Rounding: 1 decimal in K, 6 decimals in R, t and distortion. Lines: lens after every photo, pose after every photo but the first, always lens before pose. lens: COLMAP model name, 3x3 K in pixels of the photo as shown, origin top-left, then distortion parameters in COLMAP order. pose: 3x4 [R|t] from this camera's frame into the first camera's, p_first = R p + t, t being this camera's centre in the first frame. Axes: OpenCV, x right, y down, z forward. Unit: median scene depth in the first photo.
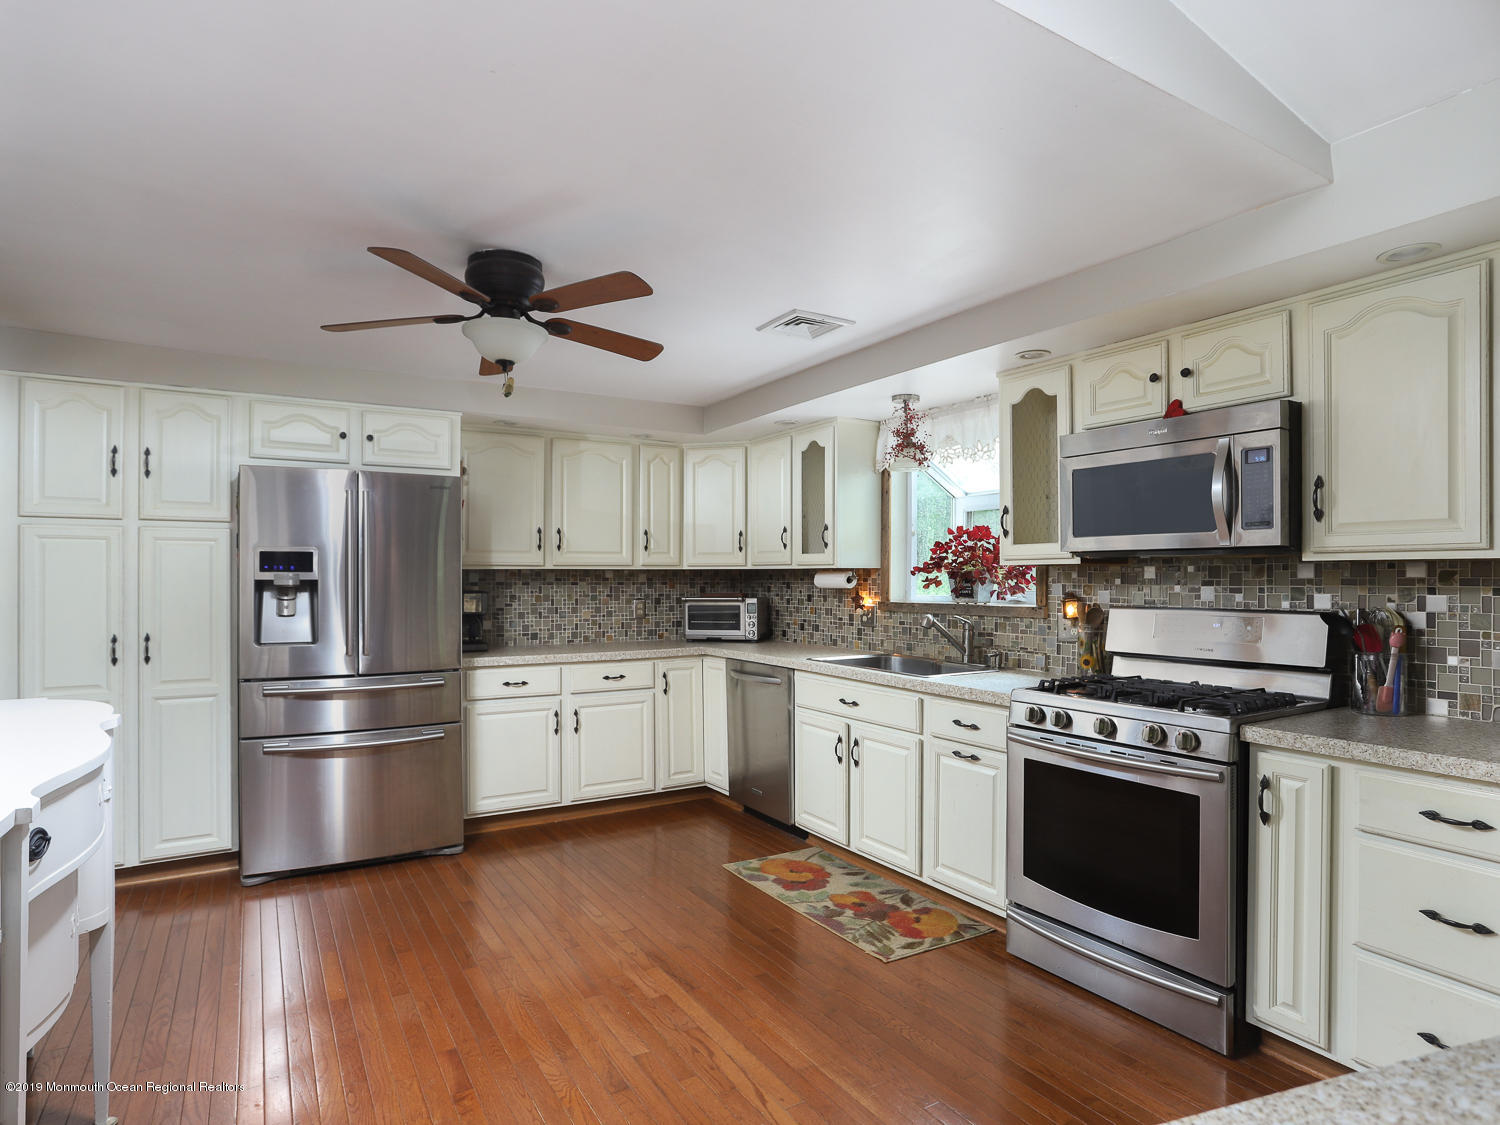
lens RADIAL K [[816.5, 0, 737.9], [0, 816.5, 573.3], [0, 0, 1]] dist [-0.038393, 0.002092]
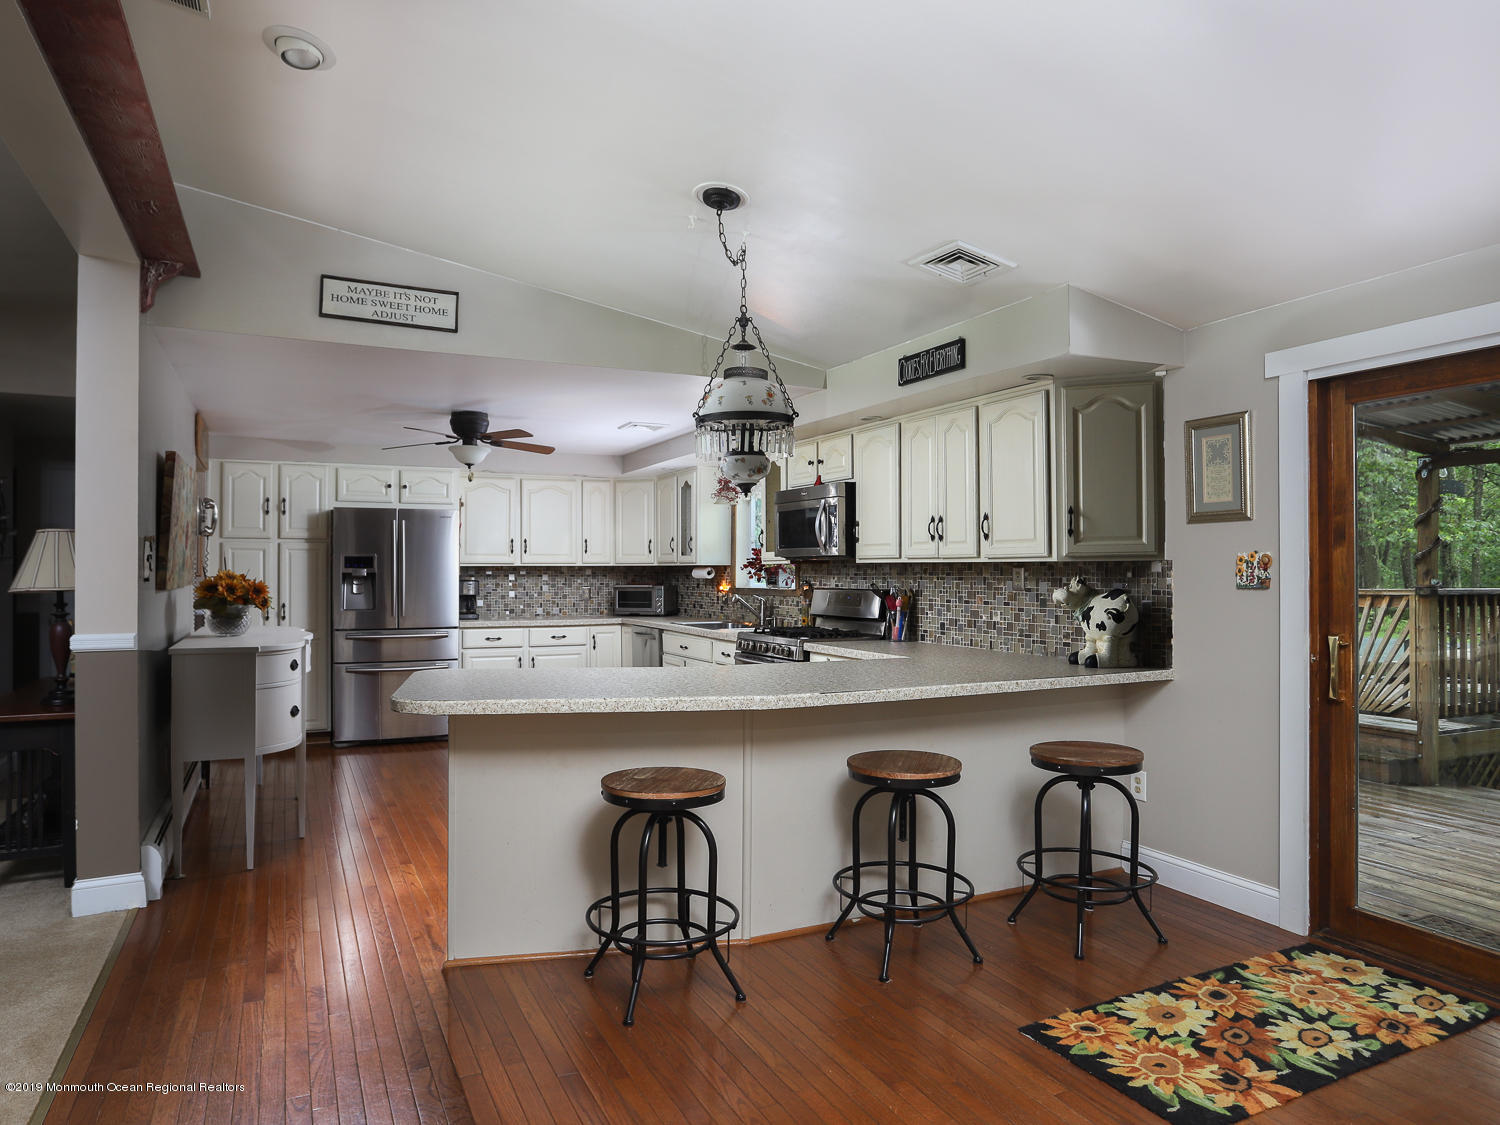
lens RADIAL K [[908.3, 0, 710.2], [0, 908.3, 558.7], [0, 0, 1]] dist [-0.014876, 0.002233]
pose [[0.994337, -0.001983, -0.106254, 0.382968], [0.001027, 0.999958, -0.009053, -0.003807], [0.106268, 0.008893, 0.994298, -0.815529]]
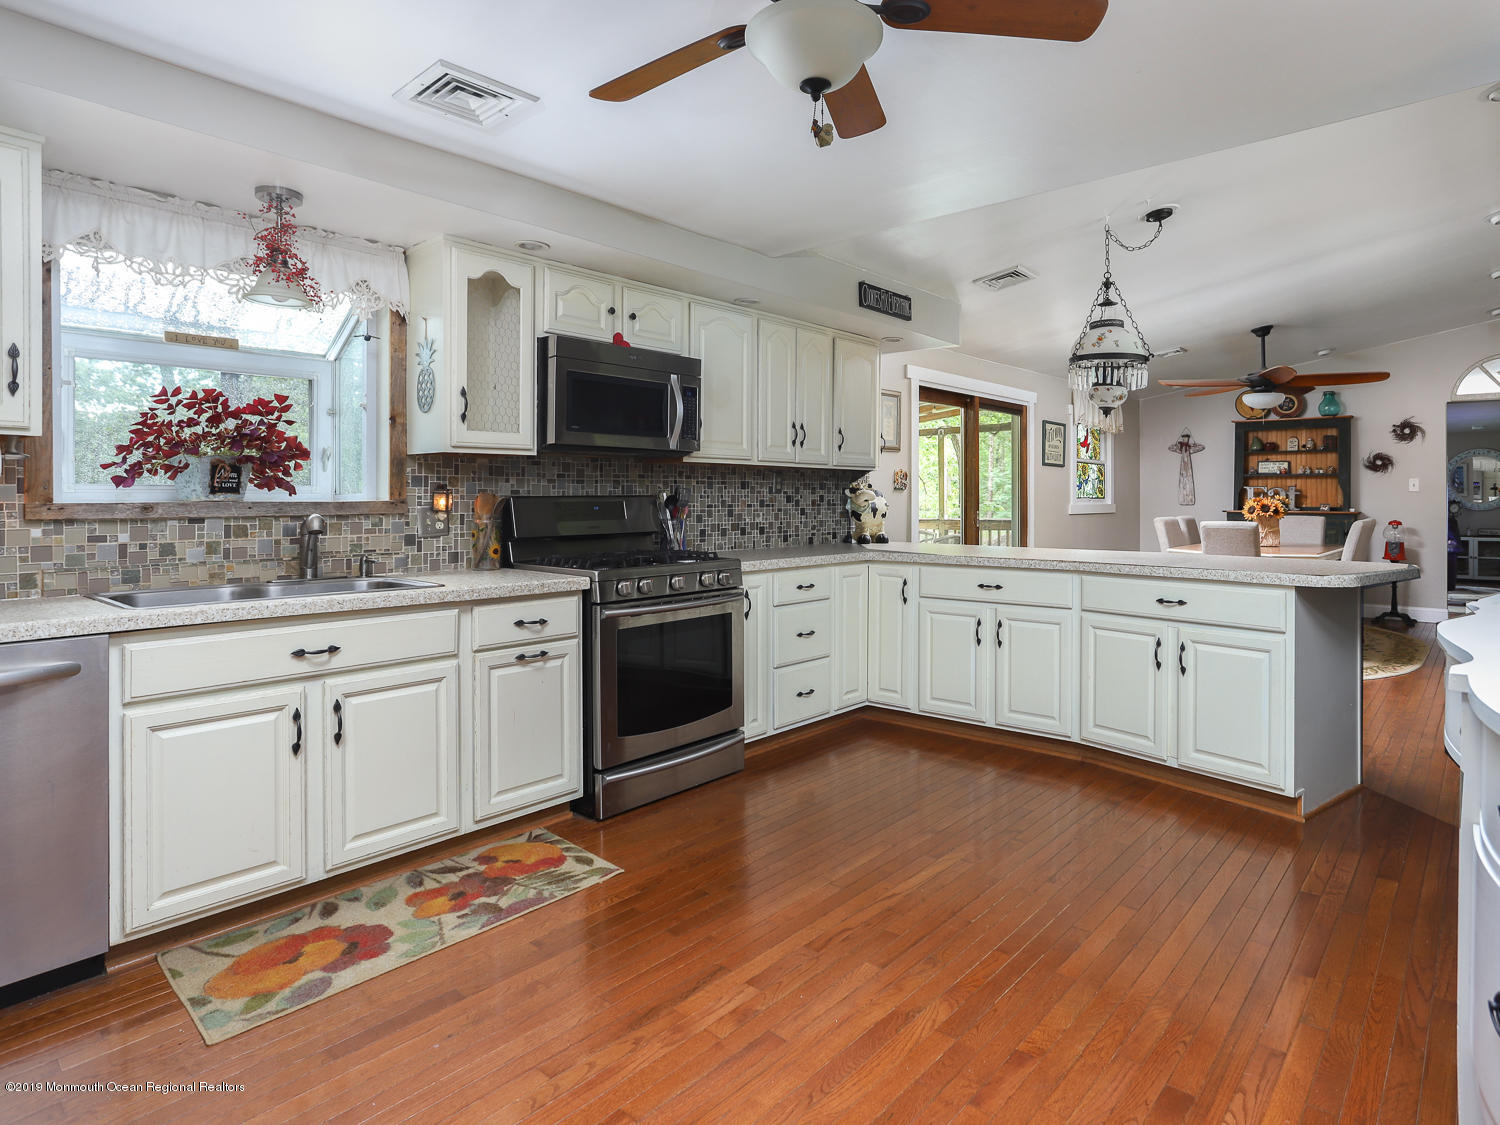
lens RADIAL K [[891.8, 0, 786.5], [0, 891.8, 493.4], [0, 0, 1]] dist [-0.022219, 0.002108]
pose [[-0.328879, -0.001026, 0.944371, -0.653369], [-0.008486, 0.999962, -0.001869, 0.030575], [-0.944334, -0.008629, -0.328876, 0.886868]]
